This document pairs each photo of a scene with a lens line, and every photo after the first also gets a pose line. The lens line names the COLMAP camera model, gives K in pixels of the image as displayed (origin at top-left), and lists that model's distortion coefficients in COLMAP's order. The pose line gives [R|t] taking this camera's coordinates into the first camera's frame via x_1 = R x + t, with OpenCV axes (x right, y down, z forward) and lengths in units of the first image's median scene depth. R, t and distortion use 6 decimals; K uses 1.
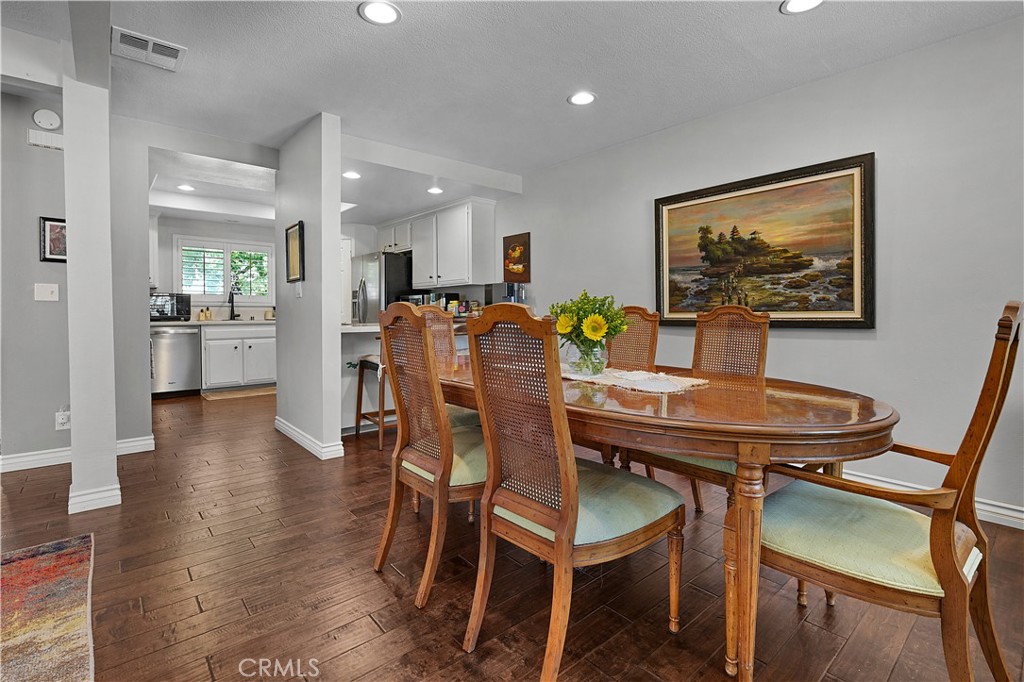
lens RADIAL K [[461.1, 0, 524.5], [0, 461.1, 324.4], [0, 0, 1]] dist [0.002636, 0.000442]
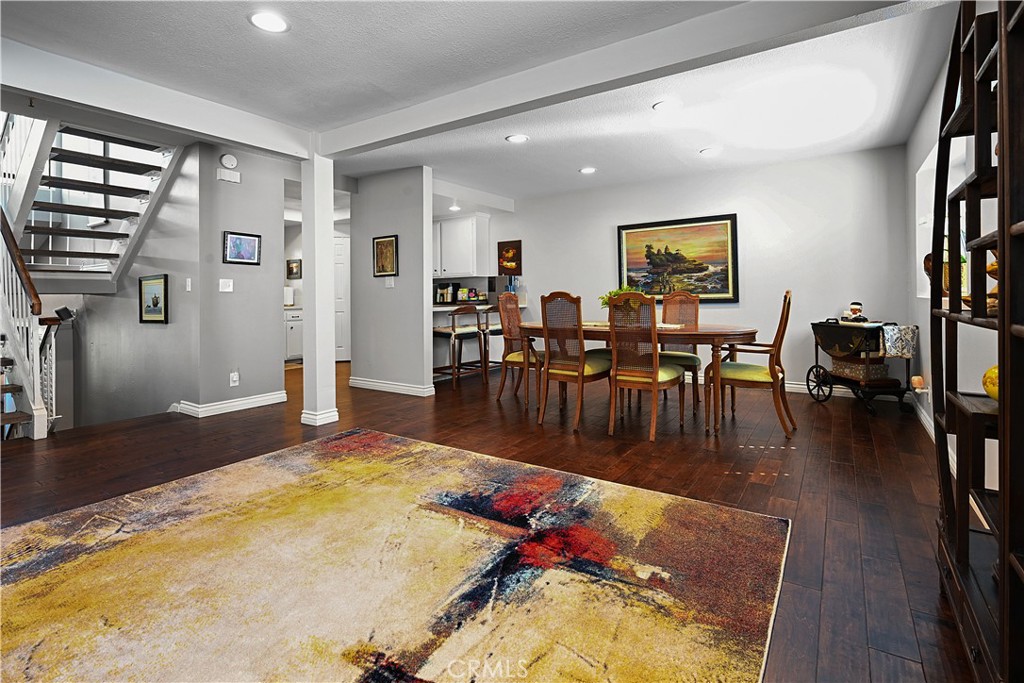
lens RADIAL K [[461.1, 0, 524.8], [0, 461.1, 301.0], [0, 0, 1]] dist [0.002636, 0.000442]
pose [[0.965418, -0.013812, 0.260341, -0.498610], [0.018444, 0.999712, -0.015355, 0.013074], [-0.260054, 0.019626, 0.965395, -0.519290]]
